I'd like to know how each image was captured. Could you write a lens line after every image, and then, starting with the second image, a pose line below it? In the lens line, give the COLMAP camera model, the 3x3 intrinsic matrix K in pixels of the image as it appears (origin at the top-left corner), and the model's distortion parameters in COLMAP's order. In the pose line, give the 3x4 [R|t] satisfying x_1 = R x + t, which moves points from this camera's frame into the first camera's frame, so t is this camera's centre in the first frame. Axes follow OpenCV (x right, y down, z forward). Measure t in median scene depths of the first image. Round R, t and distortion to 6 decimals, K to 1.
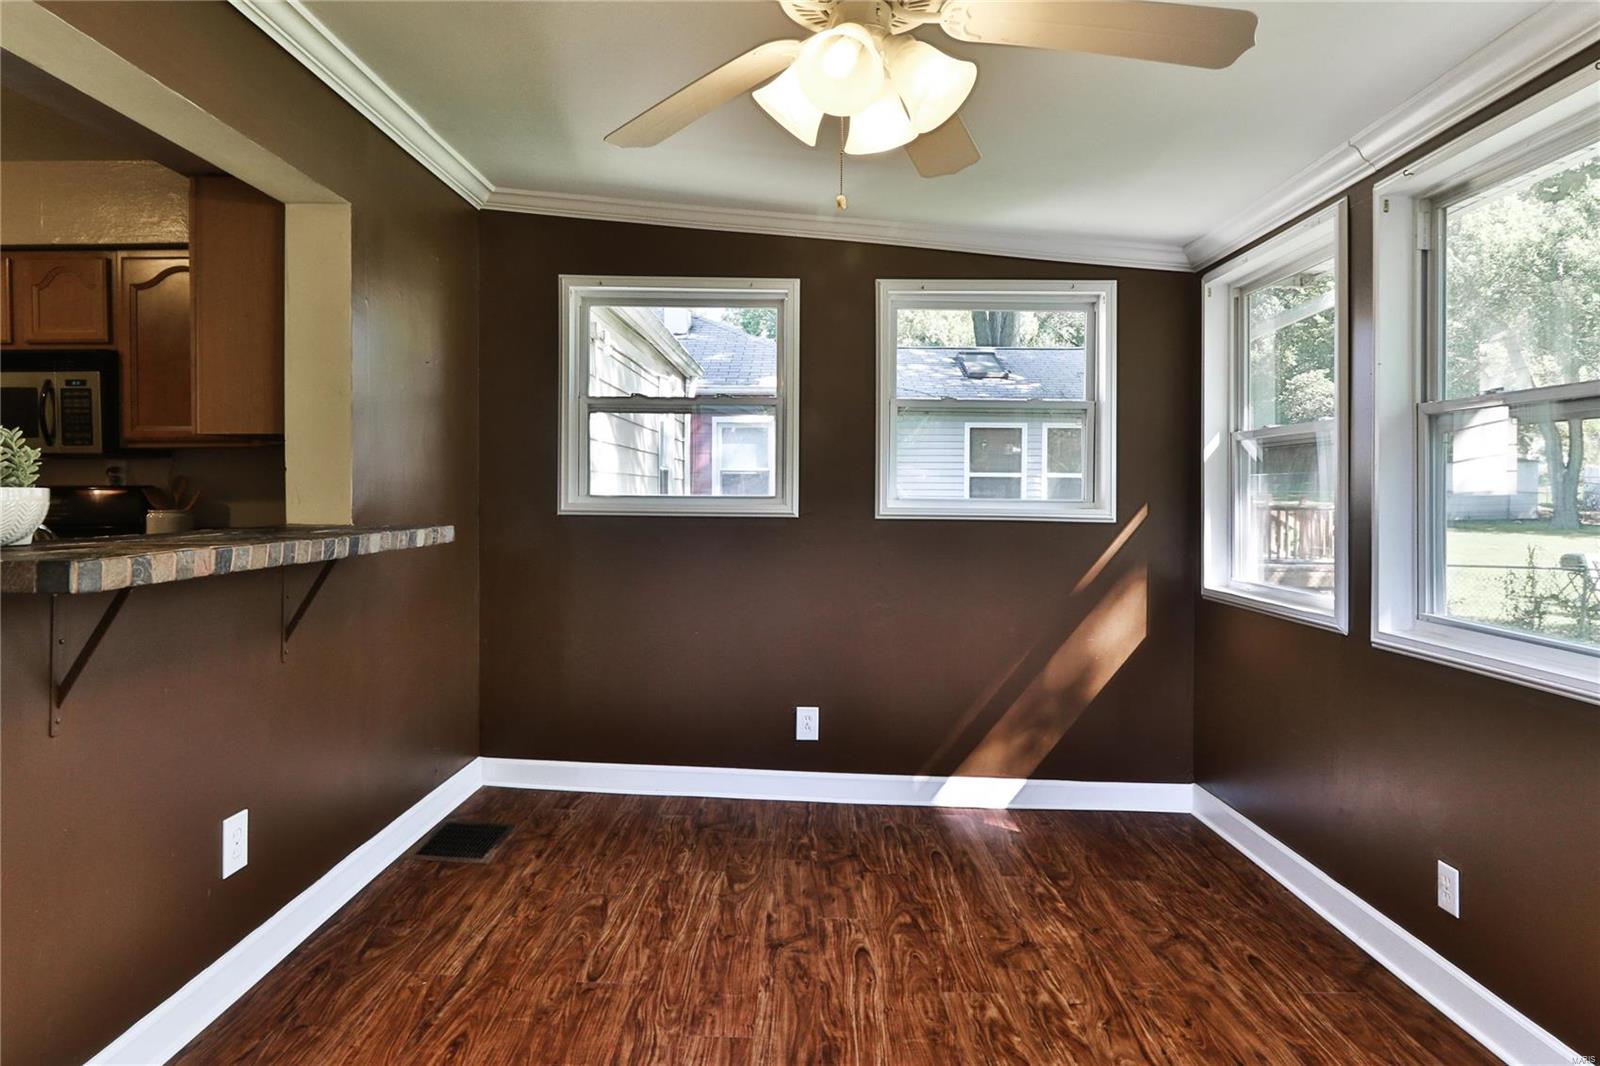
lens RADIAL K [[931.9, 0, 815.0], [0, 931.9, 498.6], [0, 0, 1]] dist [0.013414, -0.002305]
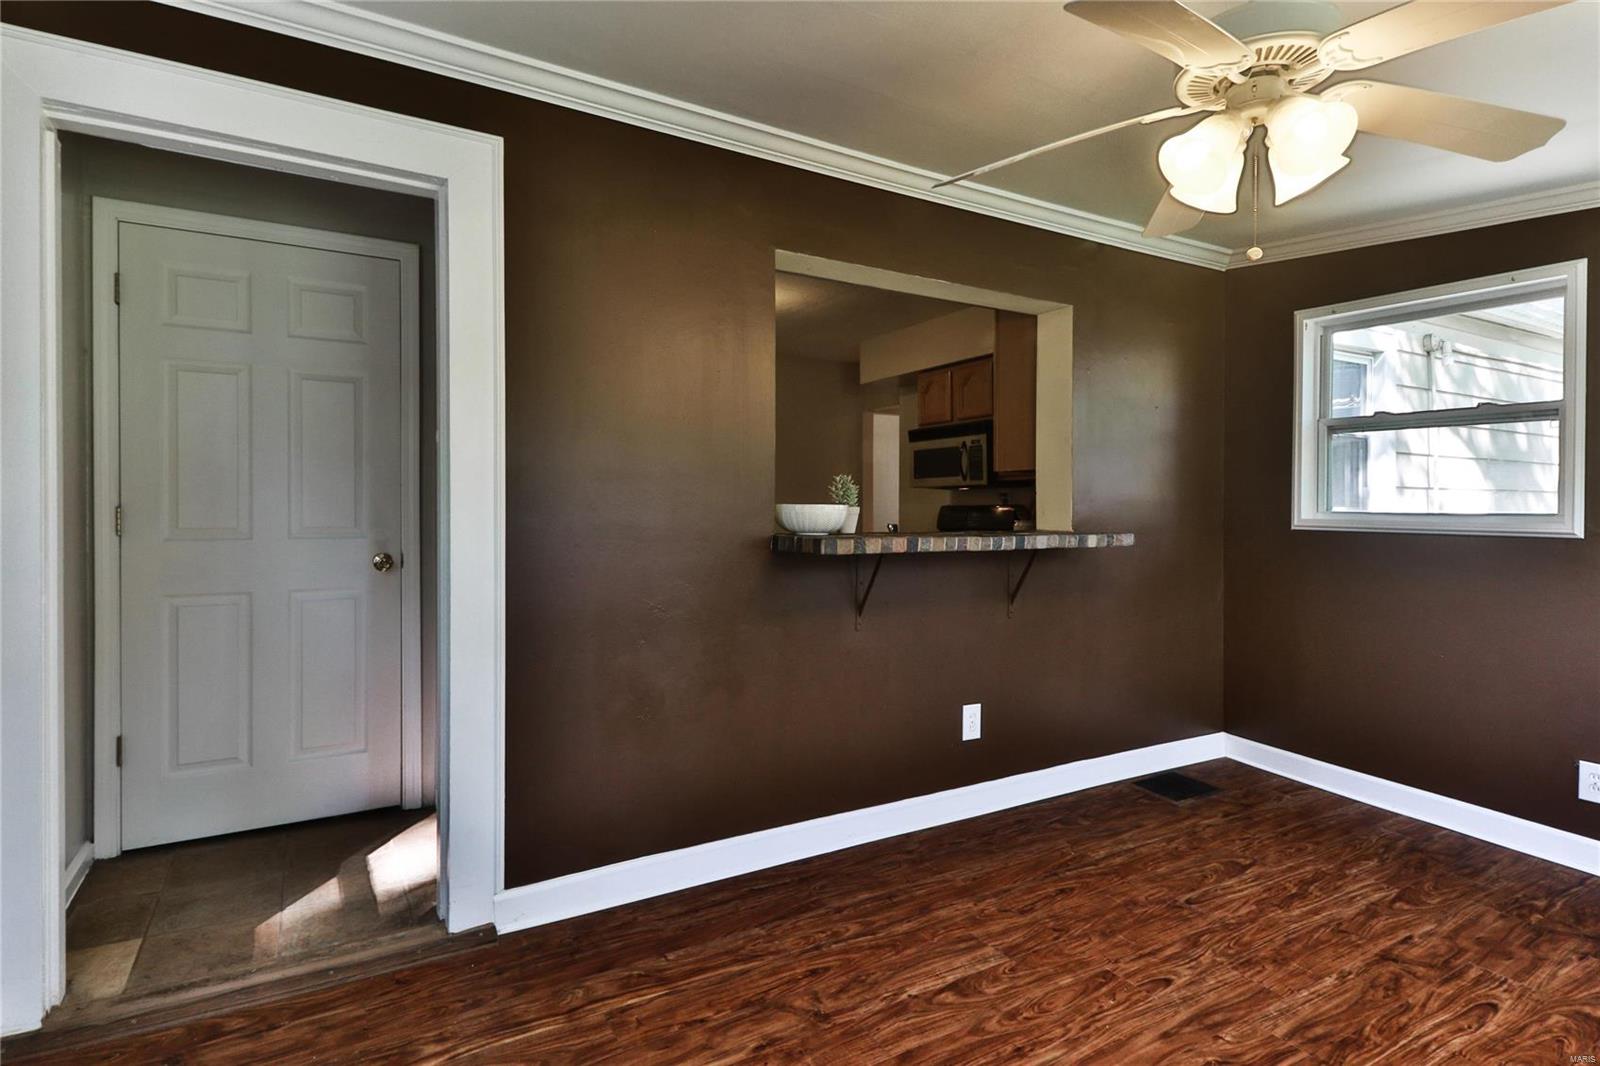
lens RADIAL K [[809.6, 0, 802.7], [0, 809.6, 518.9], [0, 0, 1]] dist [0.022803, -0.013207]
pose [[0.530128, 0.010566, -0.847852, 0.344310], [-0.008263, 0.999939, 0.007295, 0.003905], [0.847877, 0.003139, 0.530183, -0.002103]]
